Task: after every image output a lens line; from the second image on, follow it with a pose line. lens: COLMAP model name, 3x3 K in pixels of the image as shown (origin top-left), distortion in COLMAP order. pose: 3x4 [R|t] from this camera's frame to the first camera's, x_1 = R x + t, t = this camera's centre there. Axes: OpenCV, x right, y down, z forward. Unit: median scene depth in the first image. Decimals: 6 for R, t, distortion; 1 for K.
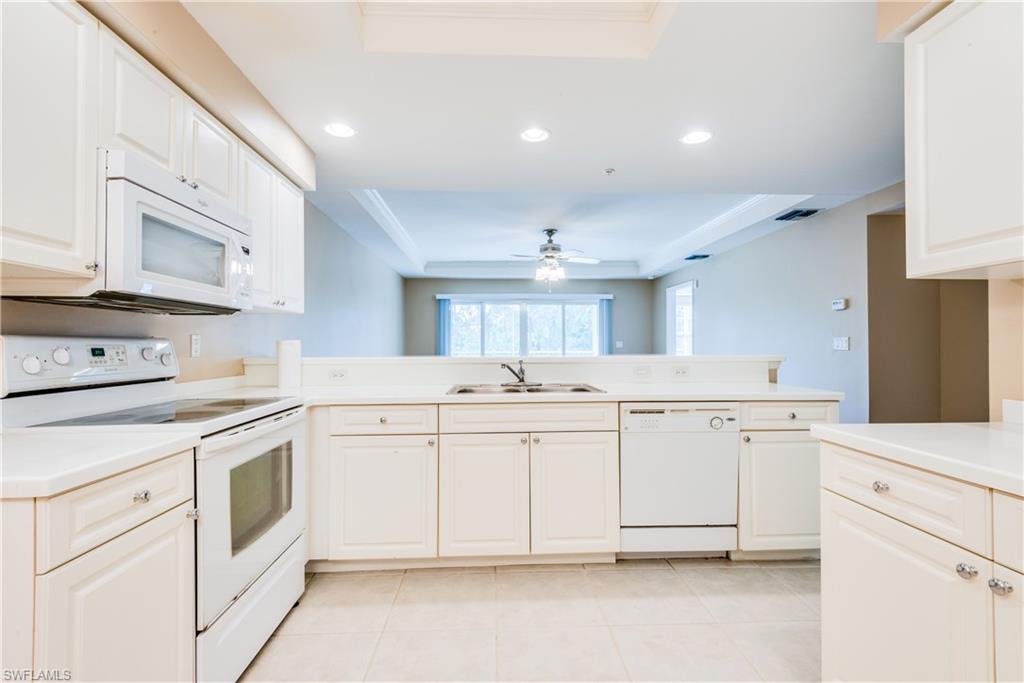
lens RADIAL K [[460.3, 0, 510.9], [0, 460.3, 342.0], [0, 0, 1]] dist [0.038620, -0.020693]
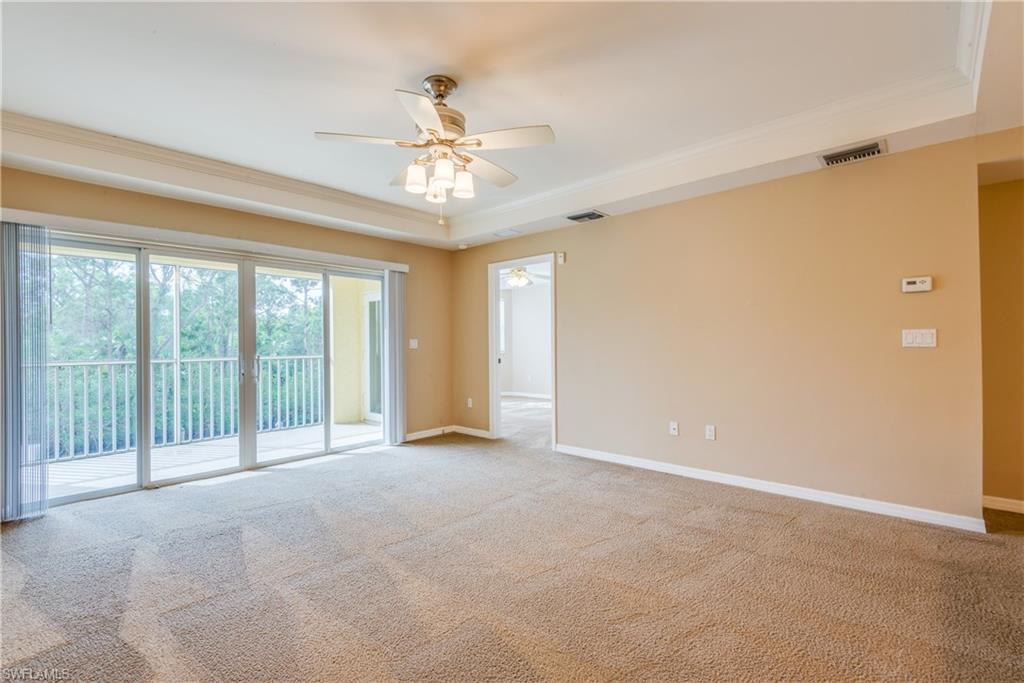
lens RADIAL K [[460.3, 0, 510.9], [0, 460.3, 342.0], [0, 0, 1]] dist [0.038620, -0.020693]
pose [[0.710588, -0.002839, 0.703603, -0.433415], [0.004928, 0.999987, -0.000943, 0.012389], [-0.703591, 0.004137, 0.710593, 1.551710]]
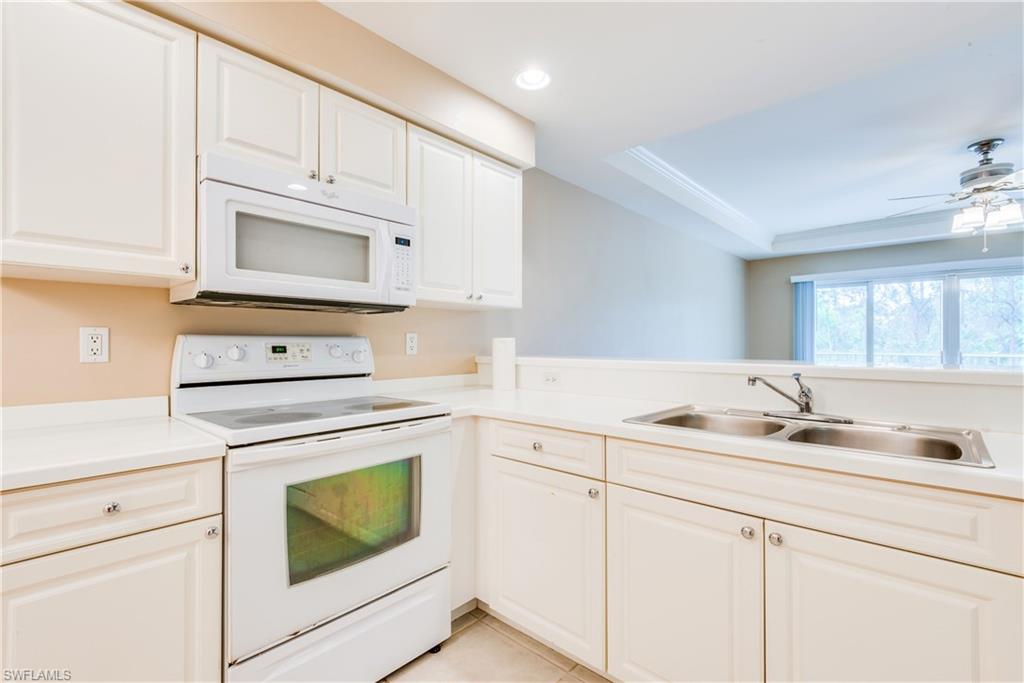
lens RADIAL K [[460.3, 0, 510.9], [0, 460.3, 342.0], [0, 0, 1]] dist [0.038620, -0.020693]
pose [[0.705372, 0.002055, -0.708834, 0.197912], [0.002141, 0.999985, 0.005030, -0.000323], [0.708834, -0.005065, 0.705357, 0.425787]]
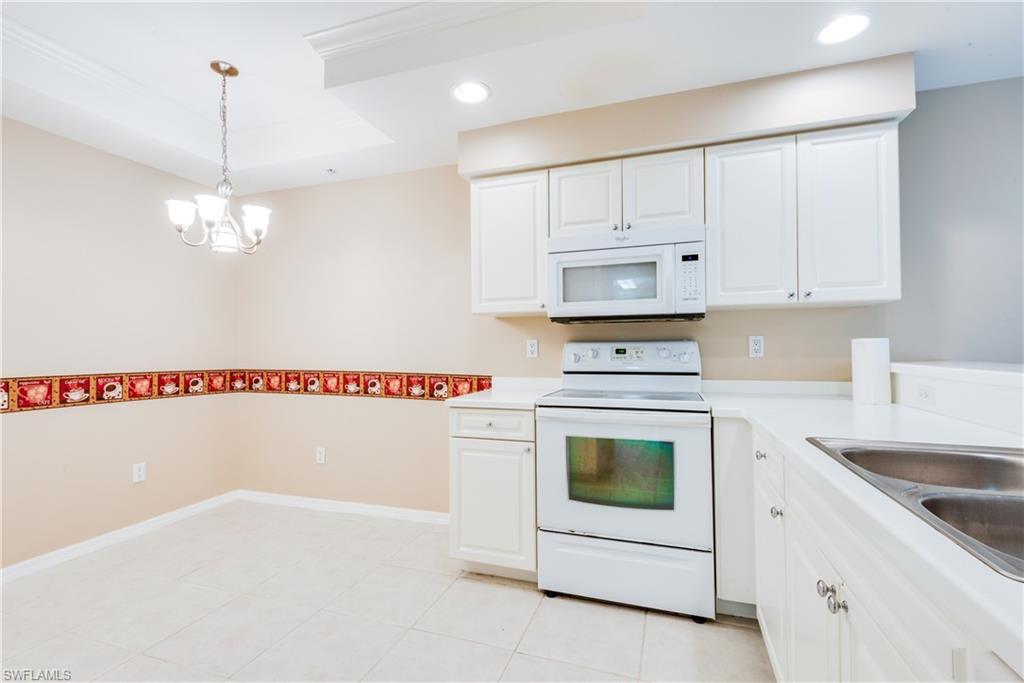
lens RADIAL K [[460.3, 0, 510.9], [0, 460.3, 342.0], [0, 0, 1]] dist [0.038620, -0.020693]
pose [[-0.367586, -0.003179, -0.929984, 0.475306], [0.016092, 0.999823, -0.009778, -0.000279], [0.929850, -0.018559, -0.367470, 0.850622]]
